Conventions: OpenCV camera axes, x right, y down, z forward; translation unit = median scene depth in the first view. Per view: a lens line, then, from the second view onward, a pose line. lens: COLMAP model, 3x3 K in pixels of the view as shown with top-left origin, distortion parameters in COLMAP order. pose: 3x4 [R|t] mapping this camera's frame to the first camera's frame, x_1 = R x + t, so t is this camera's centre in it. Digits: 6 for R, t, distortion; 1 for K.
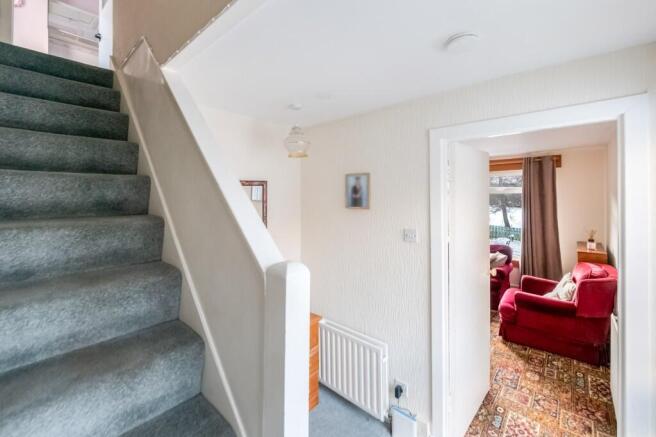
lens RADIAL K [[274.7, 0, 329.2], [0, 274.7, 195.0], [0, 0, 1]] dist [-0.002115, -0.001228]
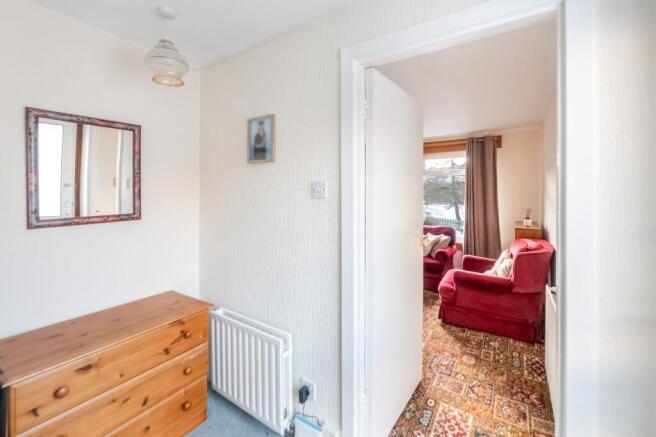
lens RADIAL K [[278.4, 0, 333.9], [0, 278.4, 190.5], [0, 0, 1]] dist [-0.000733, -0.000024]
pose [[0.988307, 0.008807, 0.152220, 0.177914], [-0.008554, 0.999961, -0.002315, 0.122326], [-0.152235, 0.000986, 0.988344, 0.179484]]
